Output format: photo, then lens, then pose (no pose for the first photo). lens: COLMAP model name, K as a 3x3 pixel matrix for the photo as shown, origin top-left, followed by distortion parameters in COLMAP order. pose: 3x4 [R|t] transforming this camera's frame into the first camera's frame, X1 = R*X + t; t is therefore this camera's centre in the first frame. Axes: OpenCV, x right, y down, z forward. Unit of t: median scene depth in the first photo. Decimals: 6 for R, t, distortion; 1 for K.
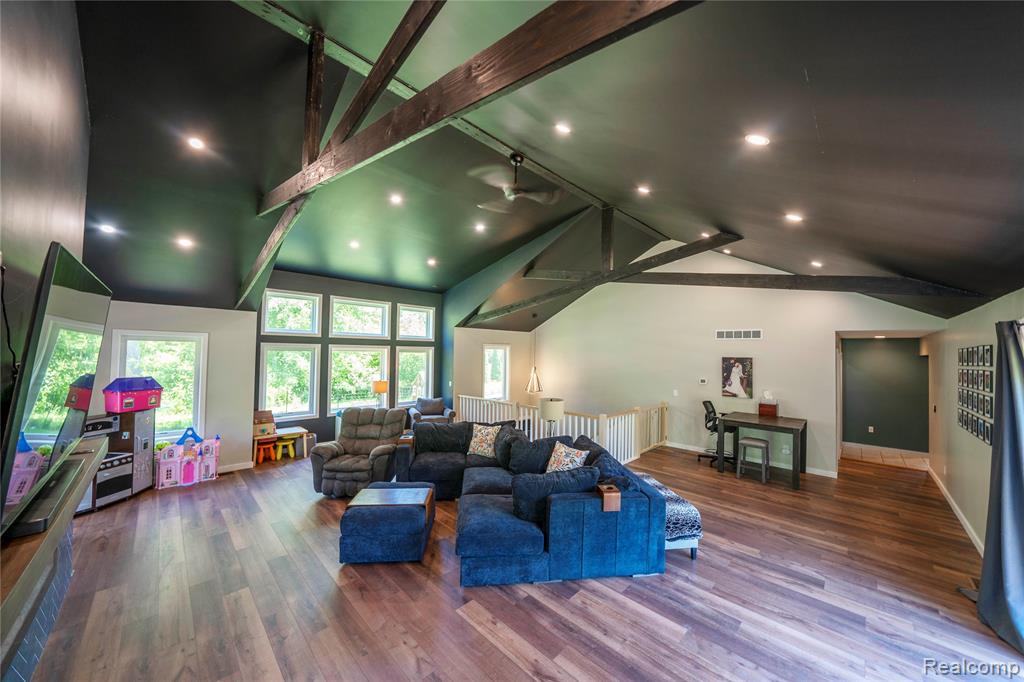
lens RADIAL K [[353.4, 0, 516.1], [0, 353.4, 344.2], [0, 0, 1]] dist [-0.011250, 0.000208]
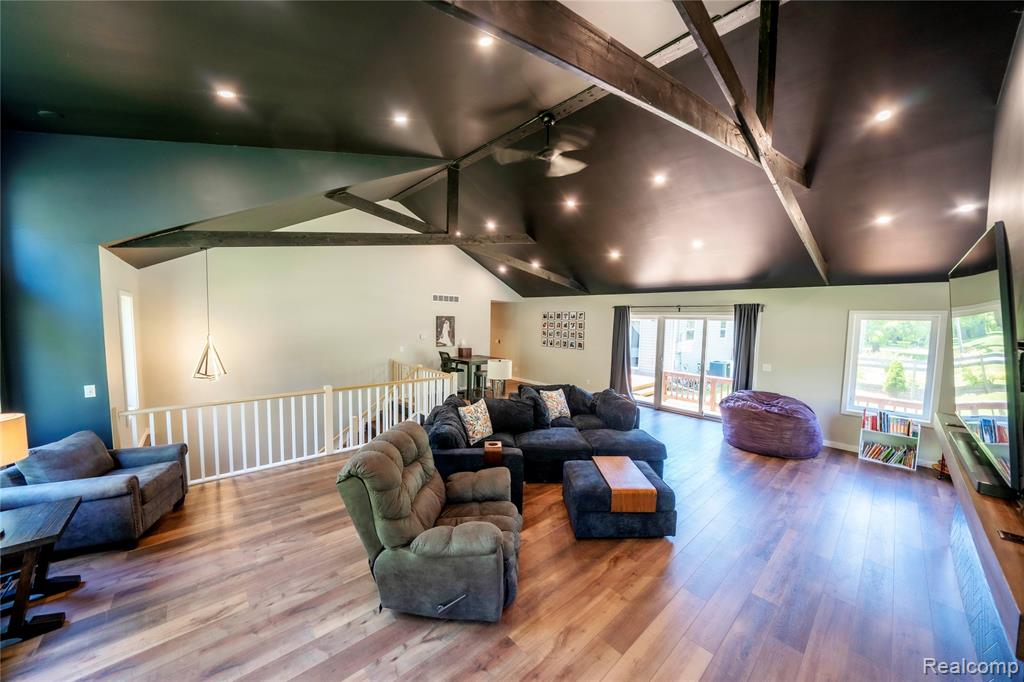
lens RADIAL K [[353.4, 0, 516.6], [0, 353.4, 343.2], [0, 0, 1]] dist [-0.011250, 0.000208]
pose [[0.061993, -0.090749, 0.993942, -0.680843], [-0.049962, 0.994327, 0.093901, 0.000819], [-0.996825, -0.055481, 0.057107, 0.658473]]
